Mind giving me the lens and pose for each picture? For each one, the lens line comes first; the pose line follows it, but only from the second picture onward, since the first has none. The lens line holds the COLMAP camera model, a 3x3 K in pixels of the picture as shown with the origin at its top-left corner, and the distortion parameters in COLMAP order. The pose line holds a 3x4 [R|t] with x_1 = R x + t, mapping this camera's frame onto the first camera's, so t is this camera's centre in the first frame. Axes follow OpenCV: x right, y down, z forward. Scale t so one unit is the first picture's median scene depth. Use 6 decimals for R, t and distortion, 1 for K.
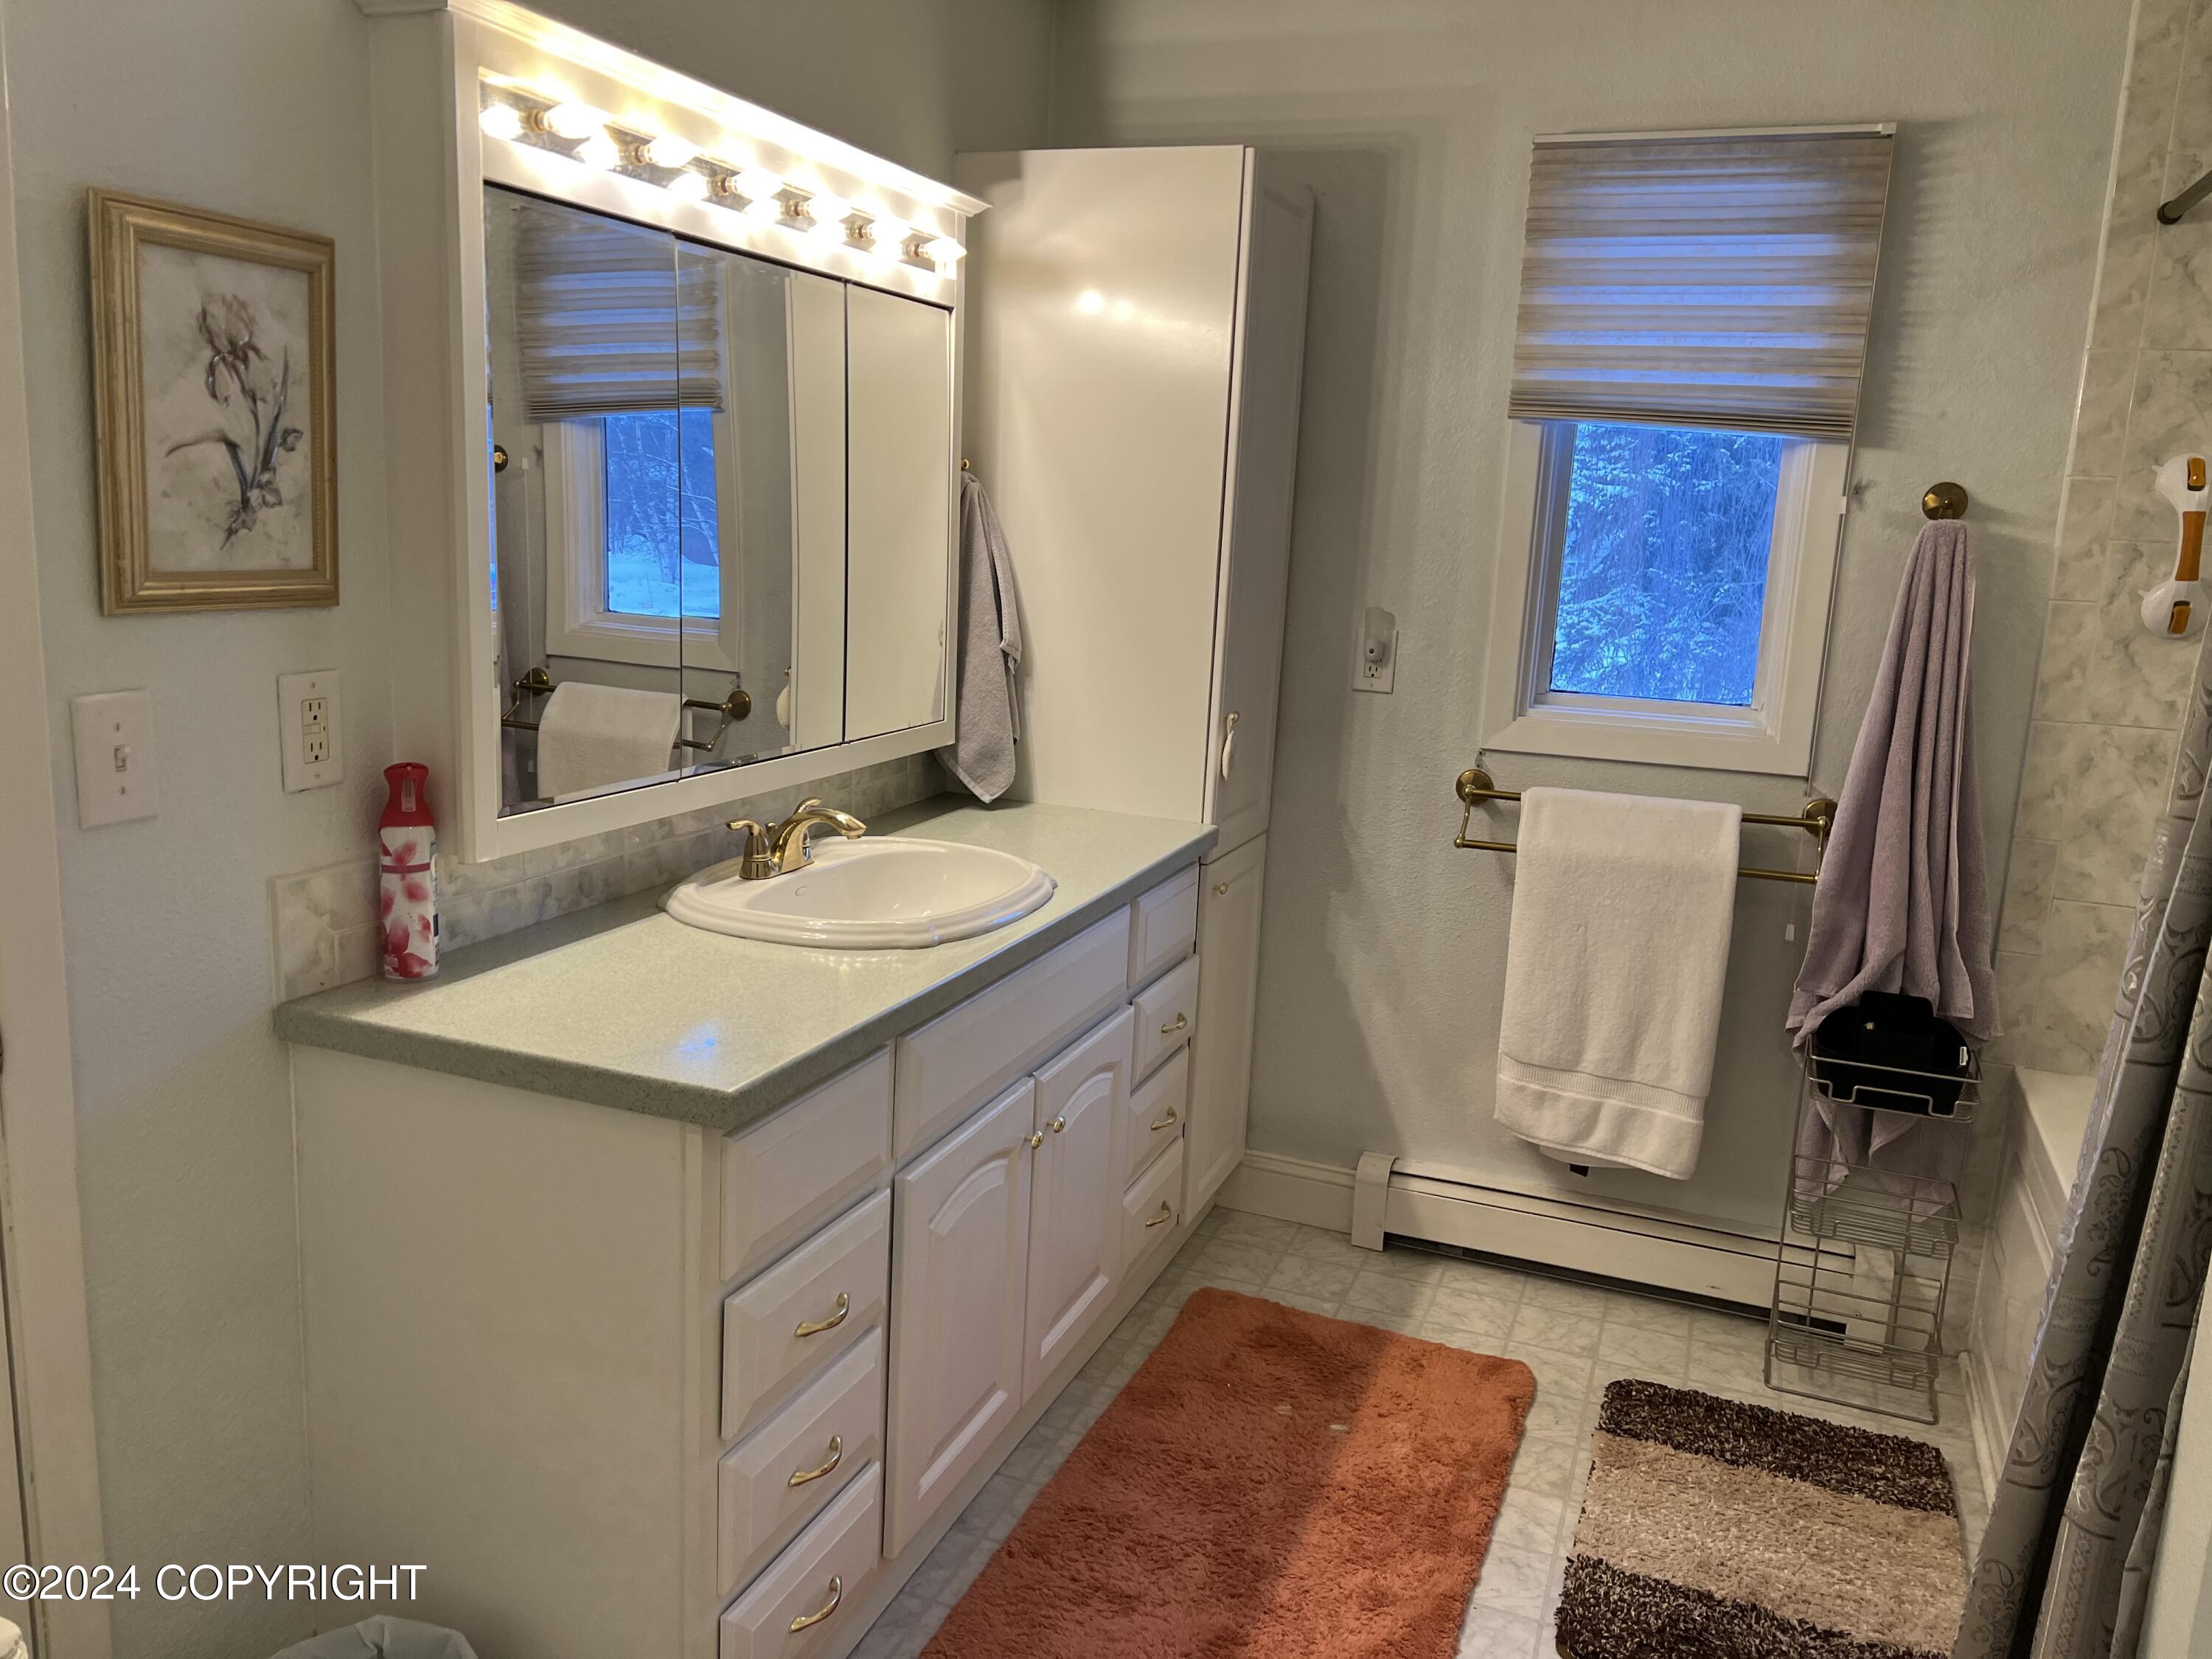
lens RADIAL K [[1676.3, 0, 1105.3], [0, 1676.3, 823.5], [0, 0, 1]] dist [0.059357, -0.071308]
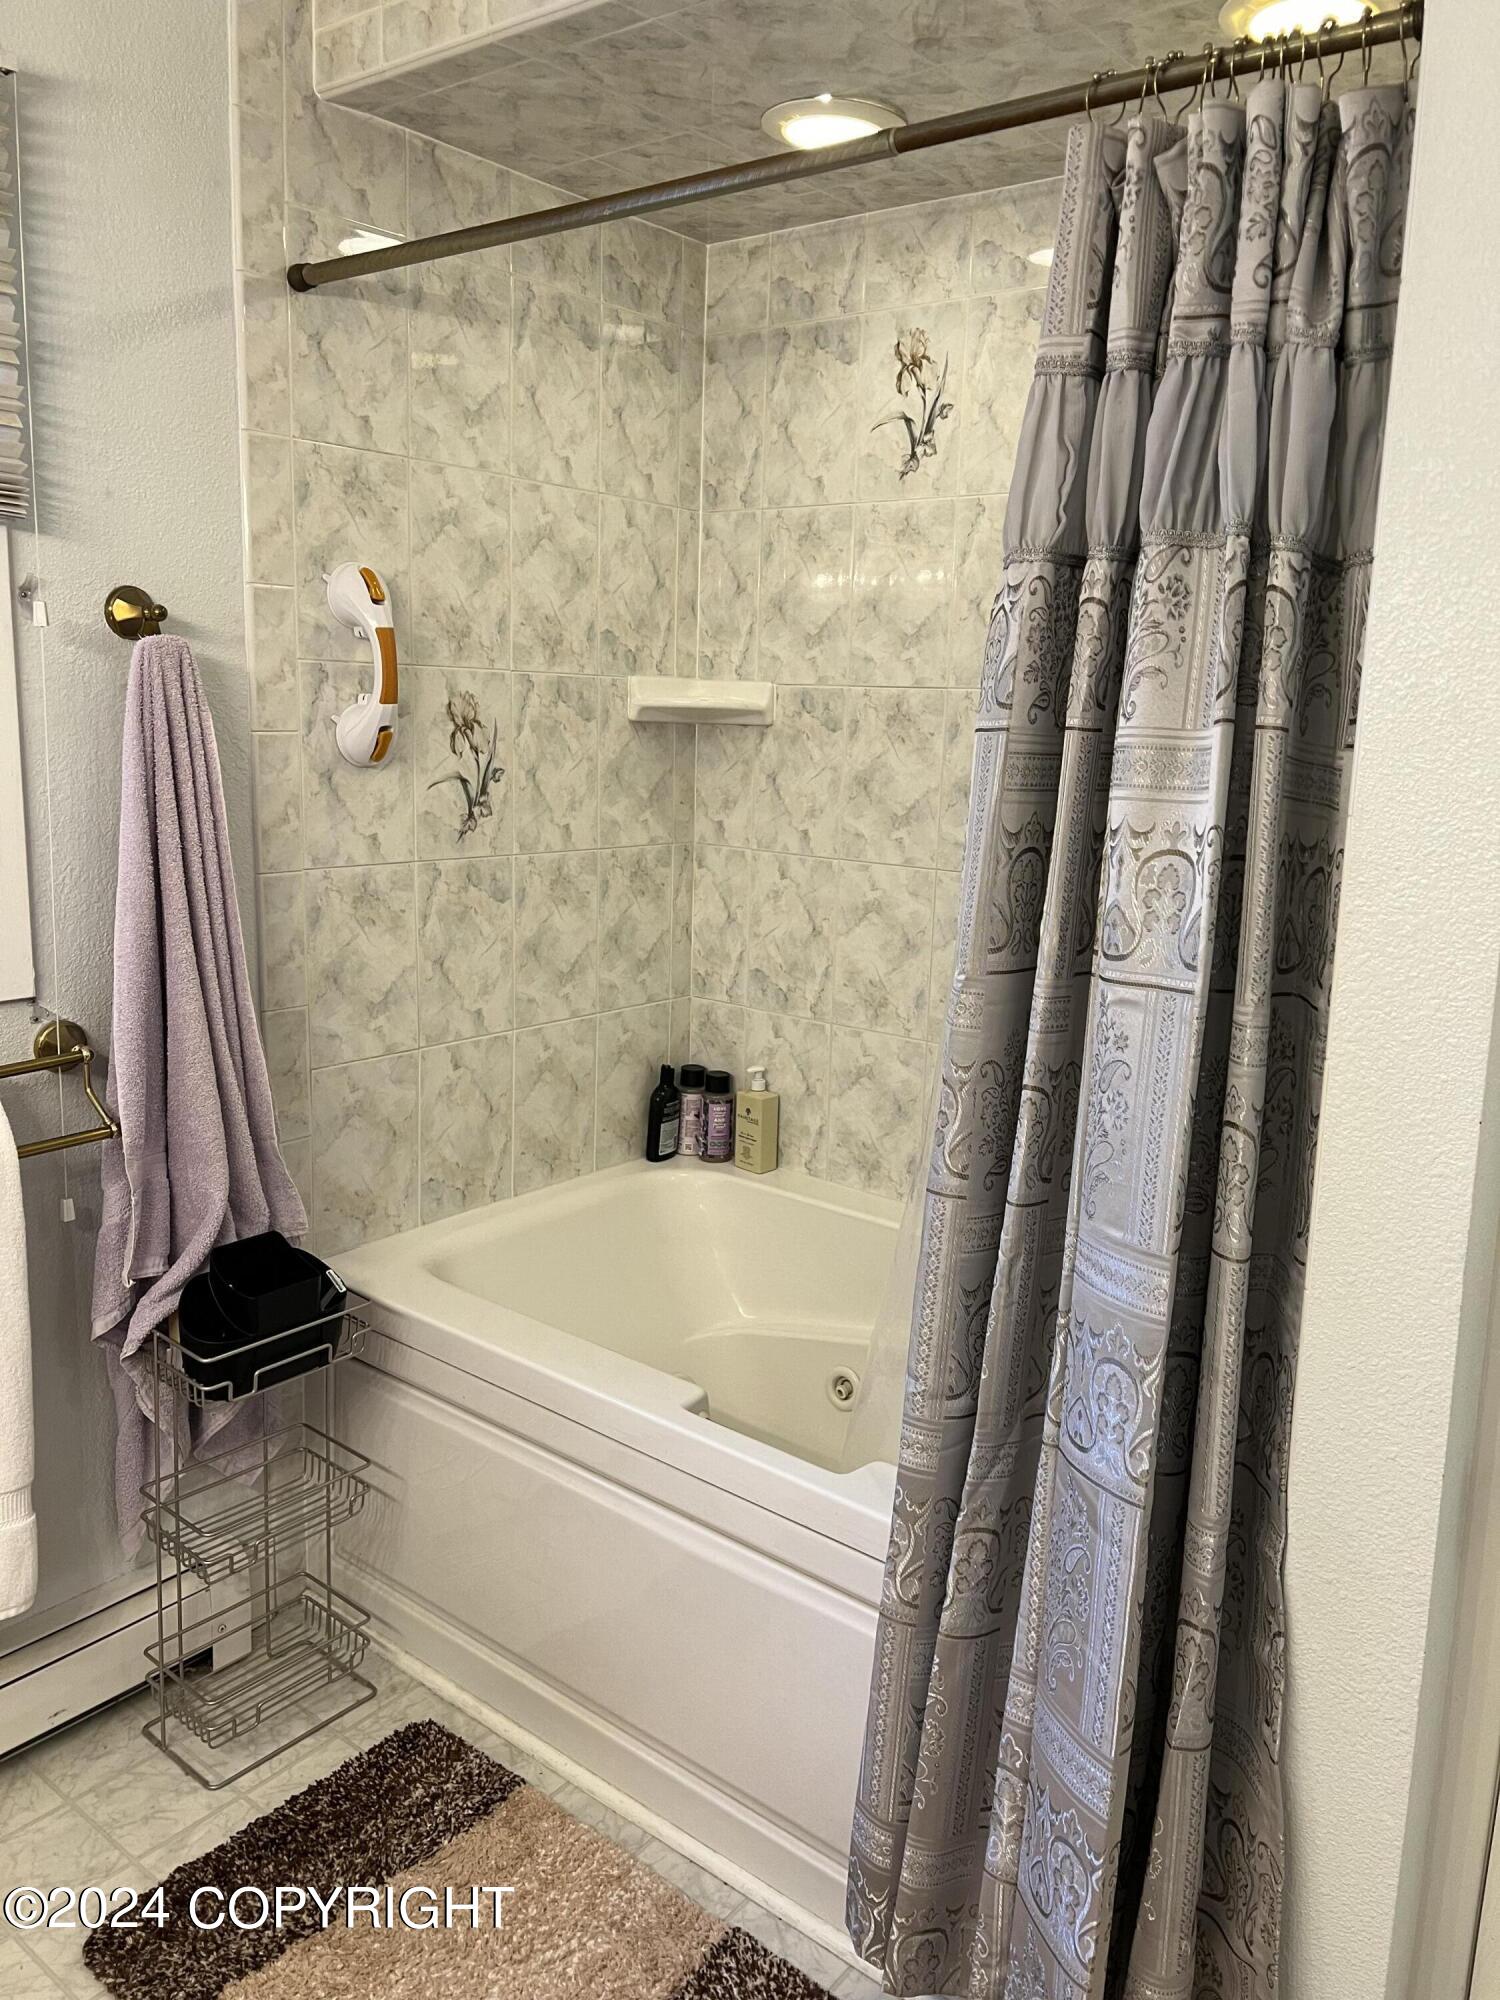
lens RADIAL K [[1515.6, 0, 771.2], [0, 1515.6, 976.0], [0, 0, 1]] dist [0.059357, -0.071308]
pose [[0.286188, -0.213754, 0.934026, -0.105444], [0.161065, 0.971660, 0.173016, -0.104718], [-0.944539, 0.100924, 0.312506, 0.536687]]
